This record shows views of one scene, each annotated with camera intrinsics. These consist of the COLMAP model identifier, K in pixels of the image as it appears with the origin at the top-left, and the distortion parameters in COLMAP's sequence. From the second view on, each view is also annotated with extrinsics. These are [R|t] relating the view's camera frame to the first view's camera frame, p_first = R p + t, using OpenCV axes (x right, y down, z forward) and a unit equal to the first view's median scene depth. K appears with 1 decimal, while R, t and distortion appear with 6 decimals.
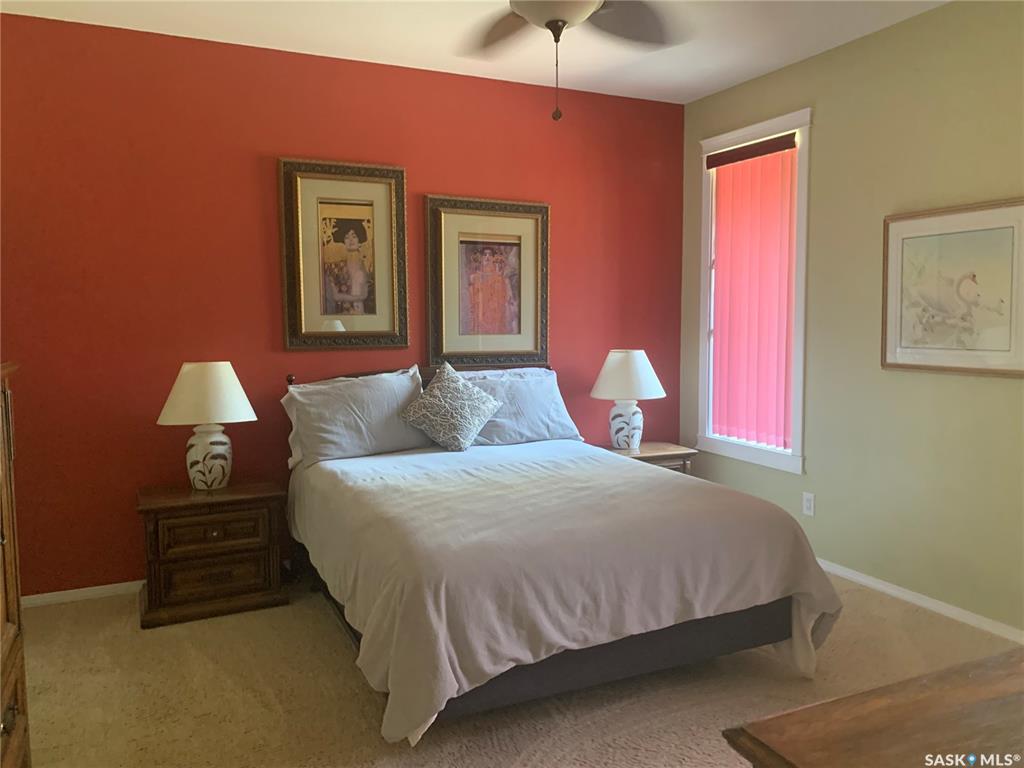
lens RADIAL K [[790.3, 0, 511.0], [0, 790.3, 381.3], [0, 0, 1]] dist [0.053582, -0.060385]
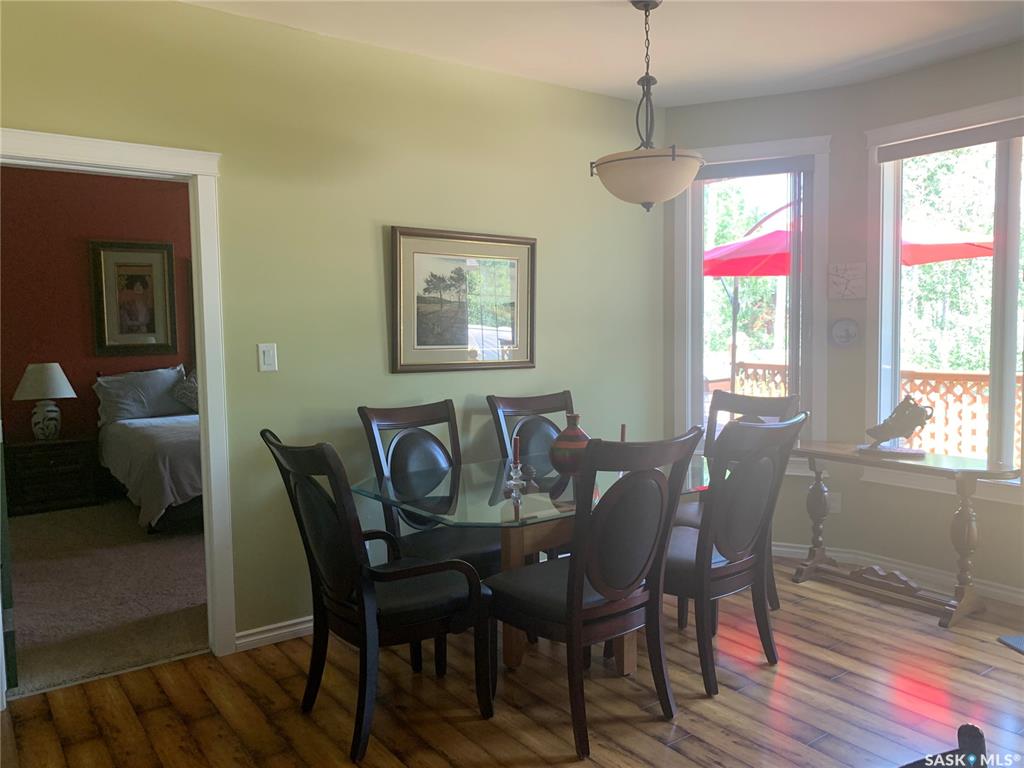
lens RADIAL K [[790.3, 0, 513.3], [0, 790.3, 384.3], [0, 0, 1]] dist [0.053582, -0.060385]
pose [[0.981663, -0.019576, 0.189619, 0.262512], [0.020314, 0.999792, -0.001952, 0.042142], [-0.189541, 0.005768, 0.981856, -0.820390]]
